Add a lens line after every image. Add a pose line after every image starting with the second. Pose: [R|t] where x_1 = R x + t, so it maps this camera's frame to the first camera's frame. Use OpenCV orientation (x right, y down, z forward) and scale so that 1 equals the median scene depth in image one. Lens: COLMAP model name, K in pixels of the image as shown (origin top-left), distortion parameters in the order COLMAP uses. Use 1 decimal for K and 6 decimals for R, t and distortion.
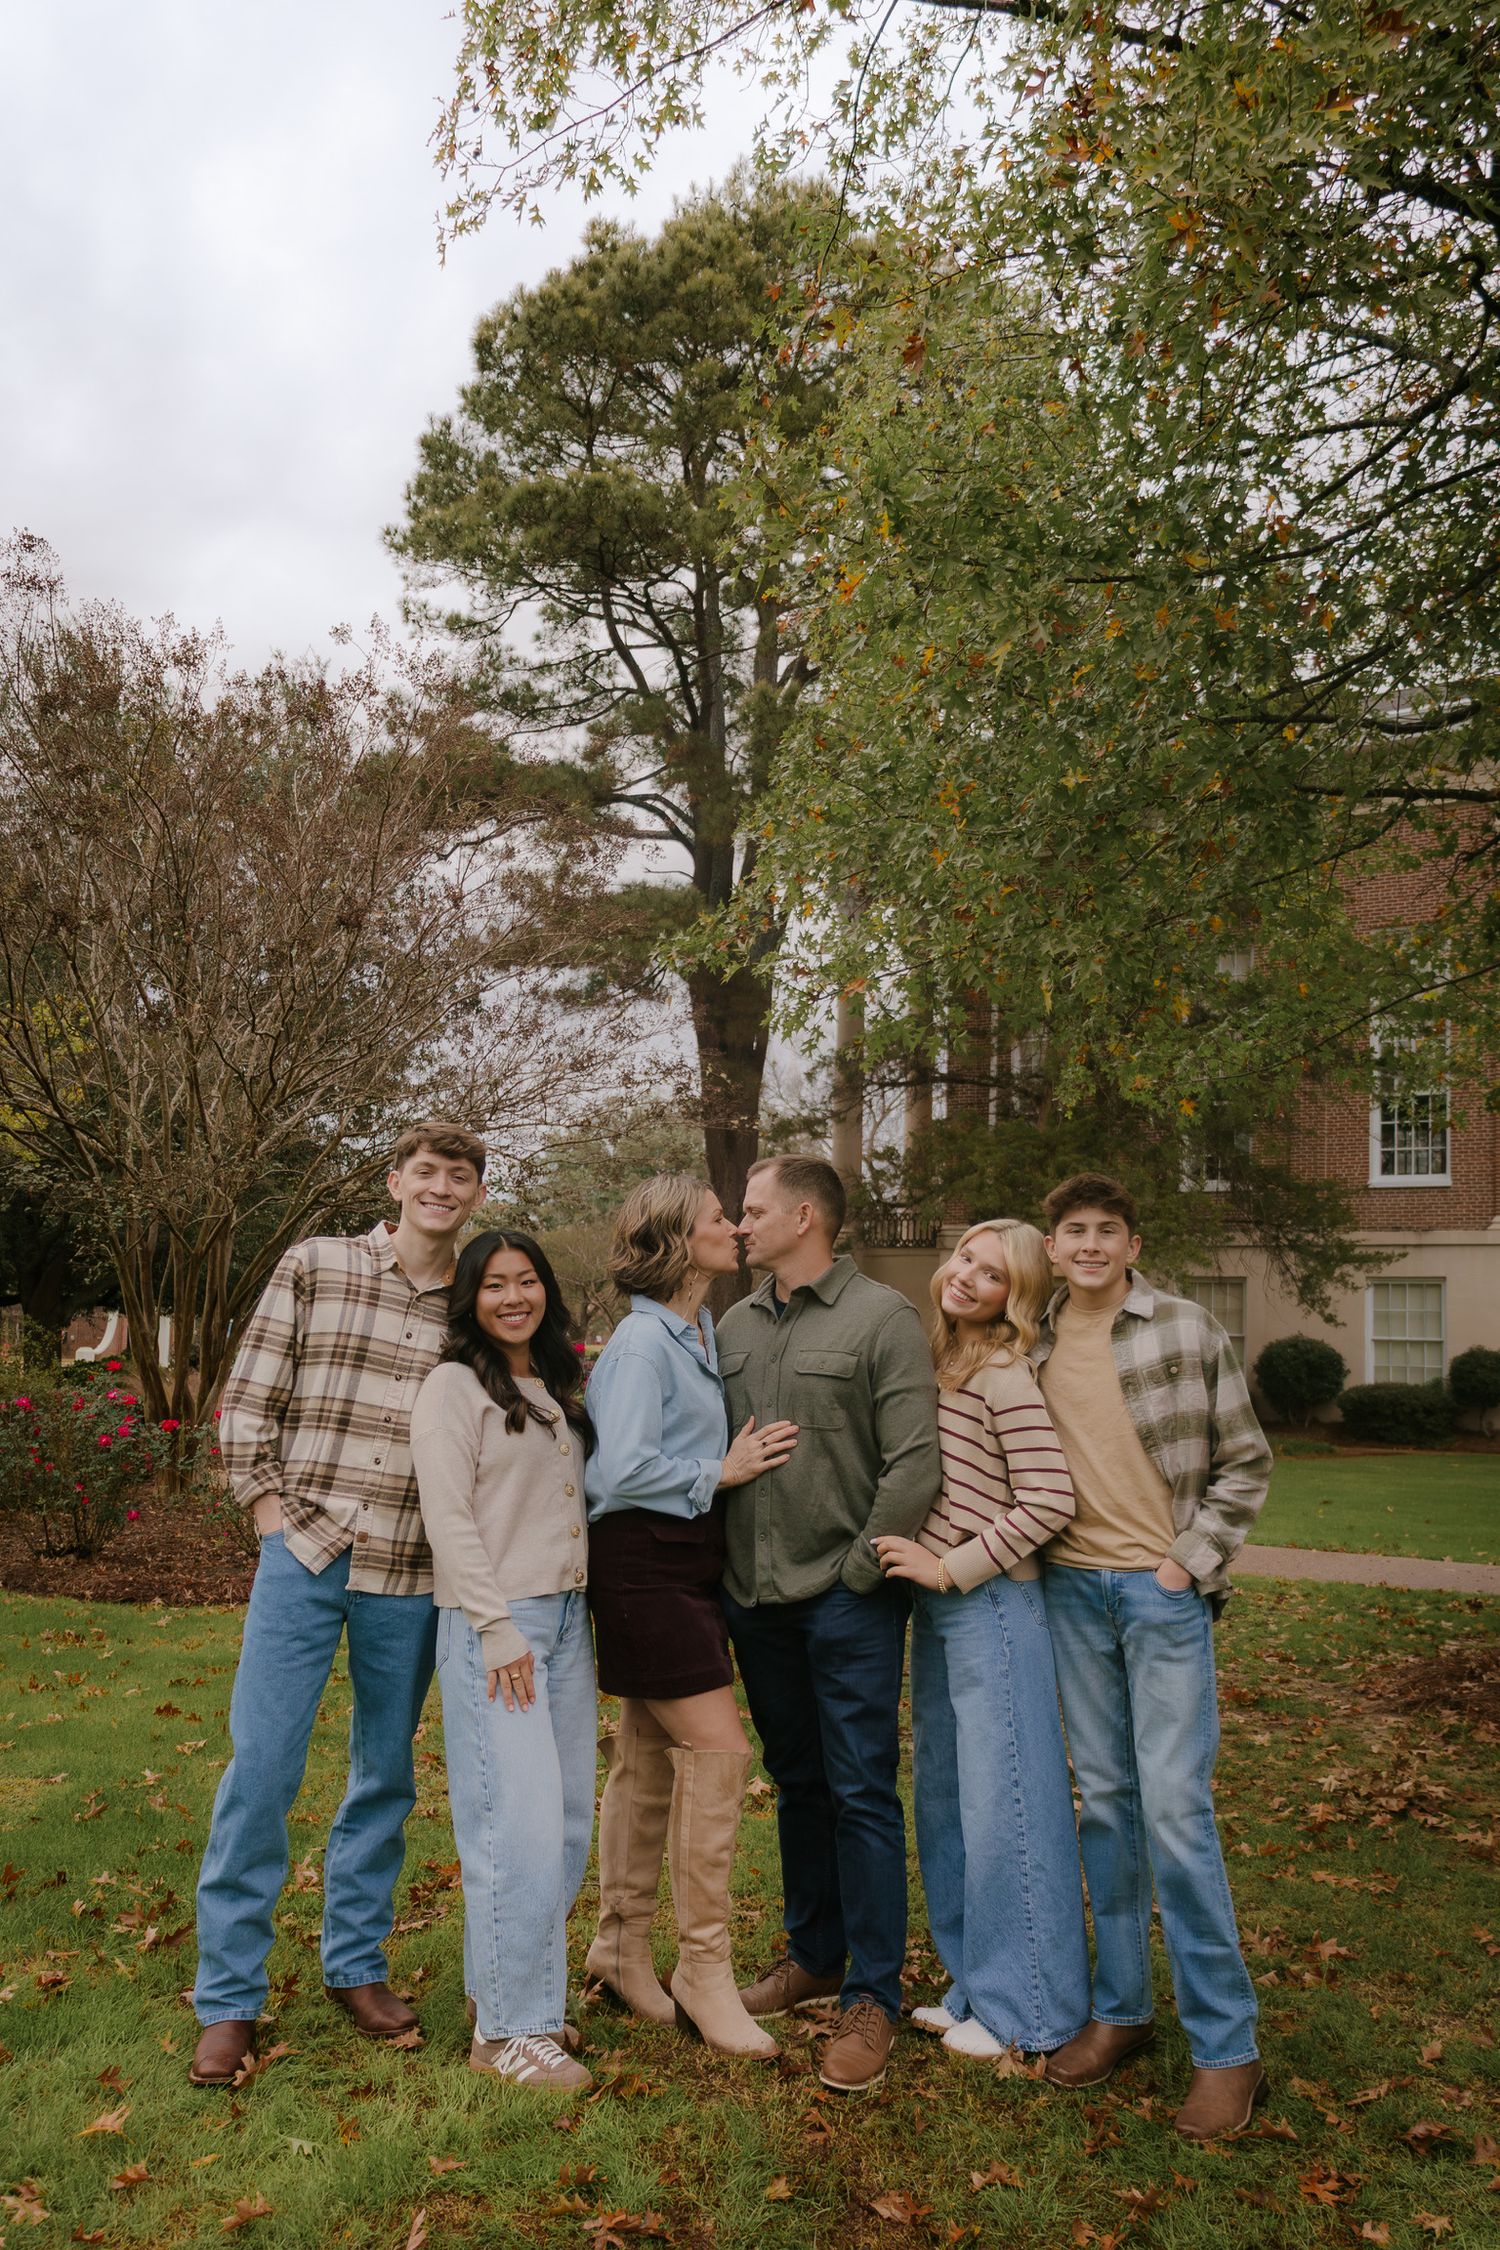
lens RADIAL K [[2131.8, 0, 750.0], [0, 2131.8, 1125.0], [0, 0, 1]] dist [-0.022030, -0.002541]
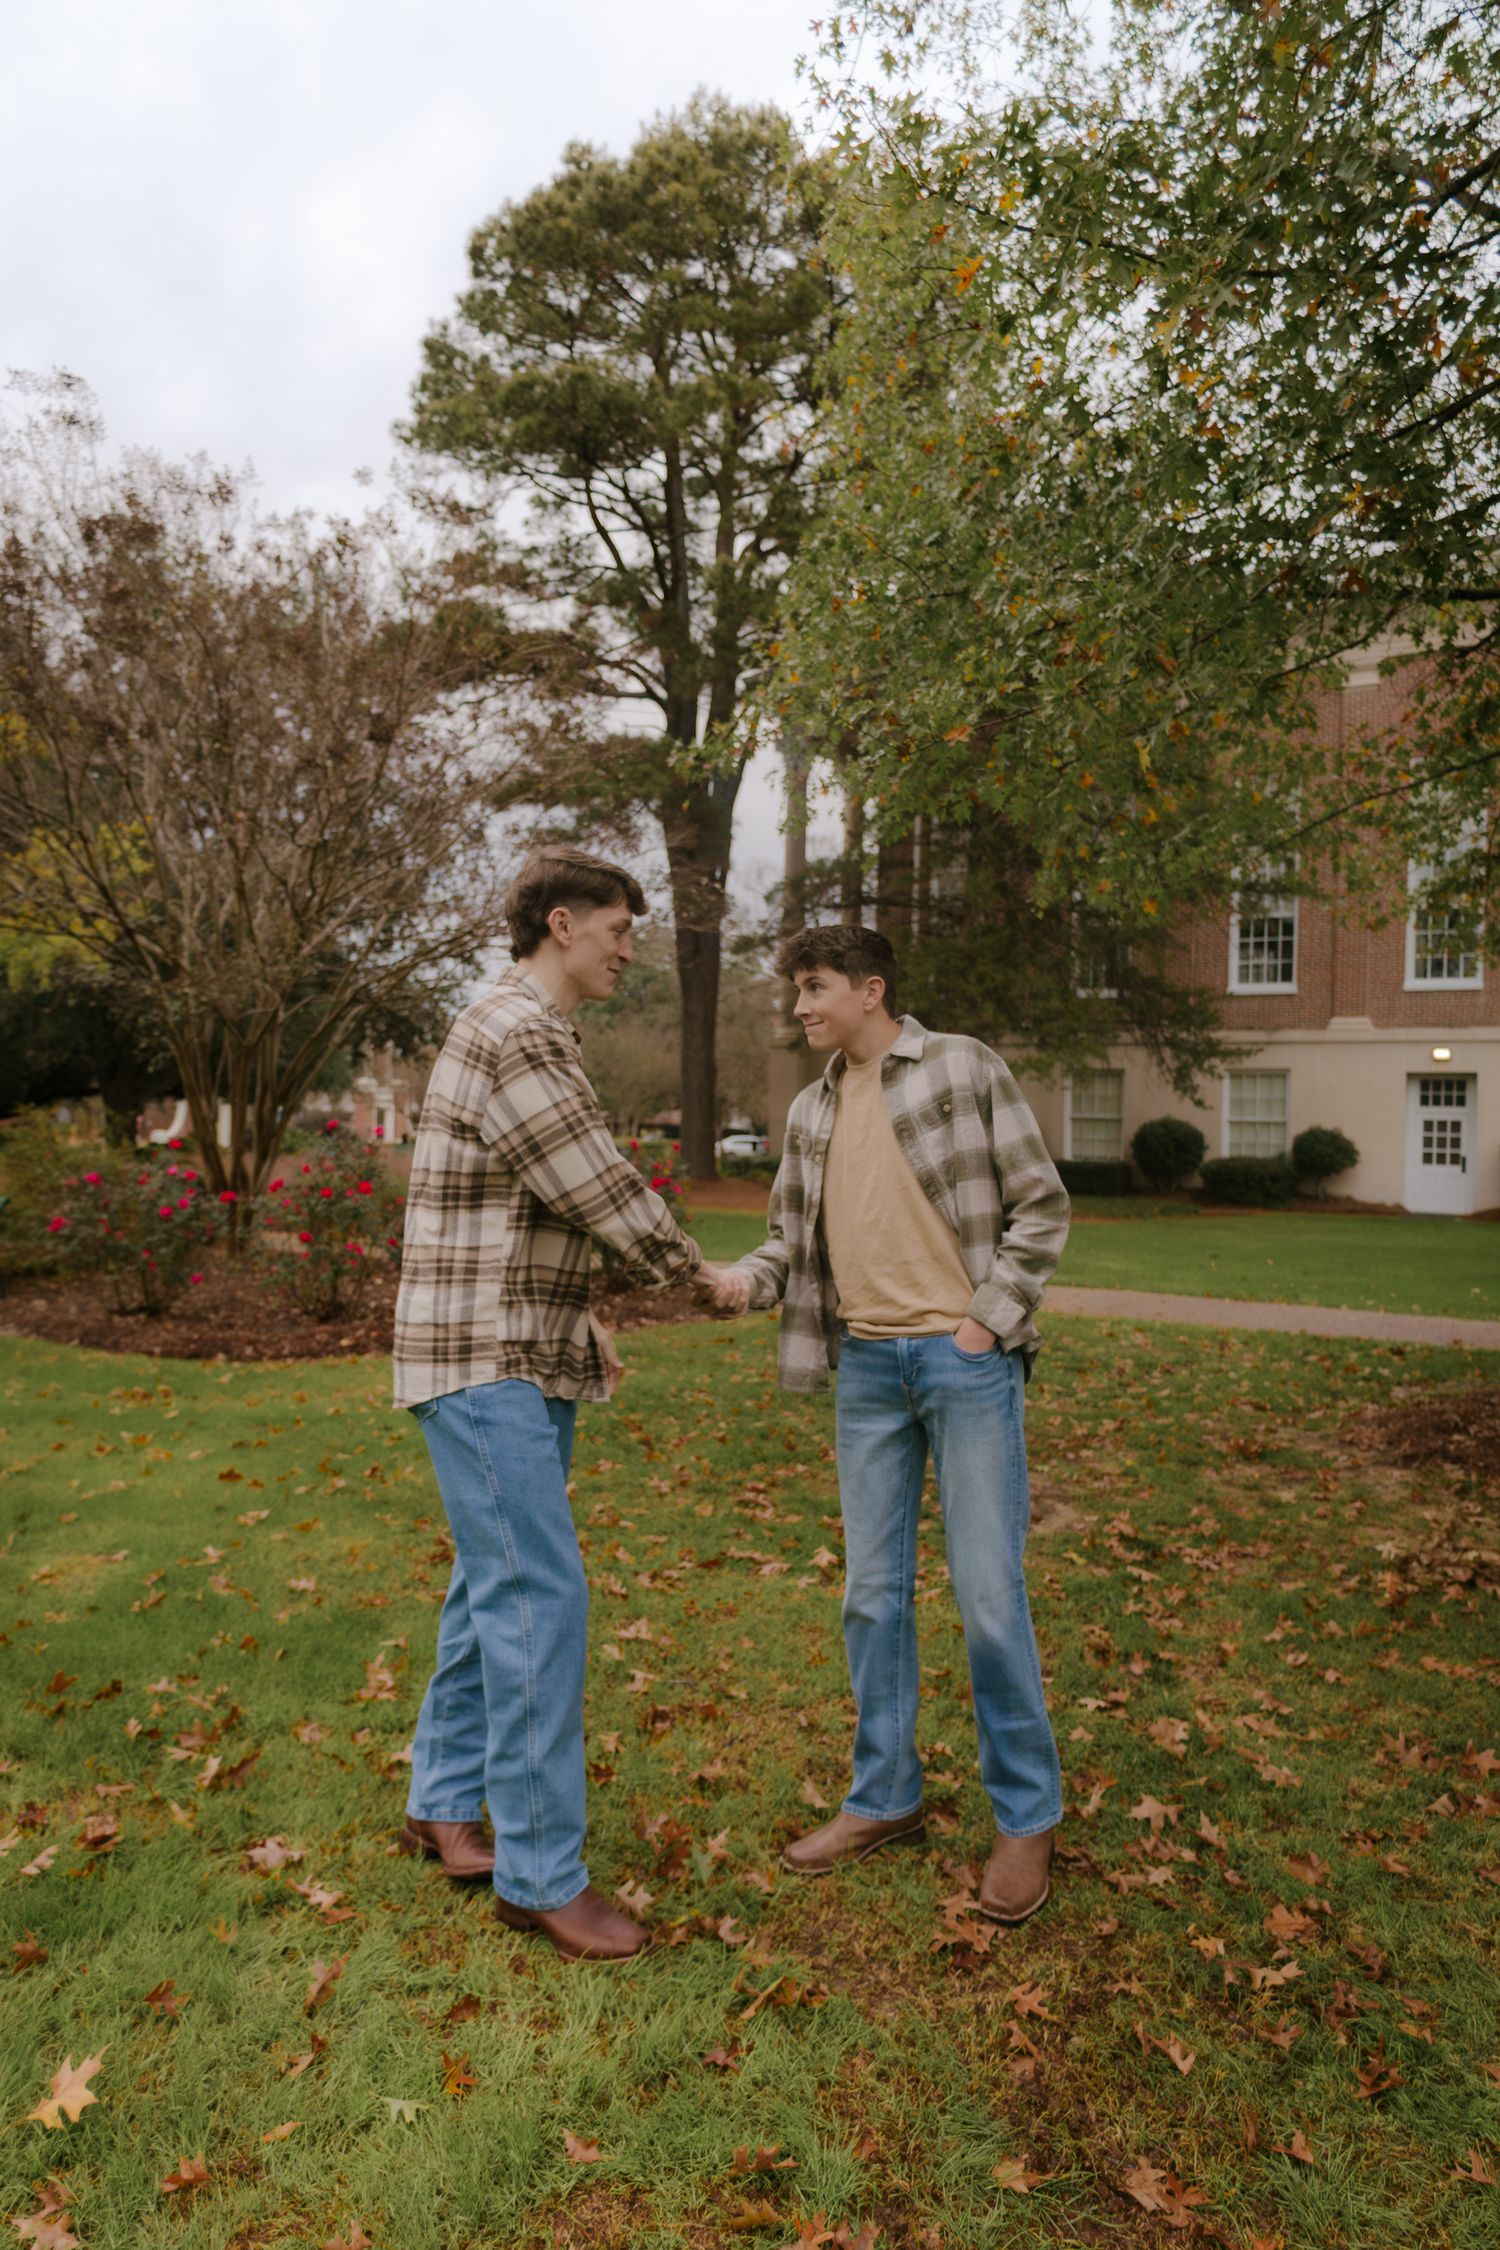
lens RADIAL K [[1977.3, 0, 804.5], [0, 1977.3, 1123.2], [0, 0, 1]] dist [0.008448, -0.001671]
pose [[0.999792, -0.003316, 0.020117, 0.027820], [0.001224, 0.994664, 0.103156, -0.013279], [-0.020352, -0.103110, 0.994462, -0.108676]]
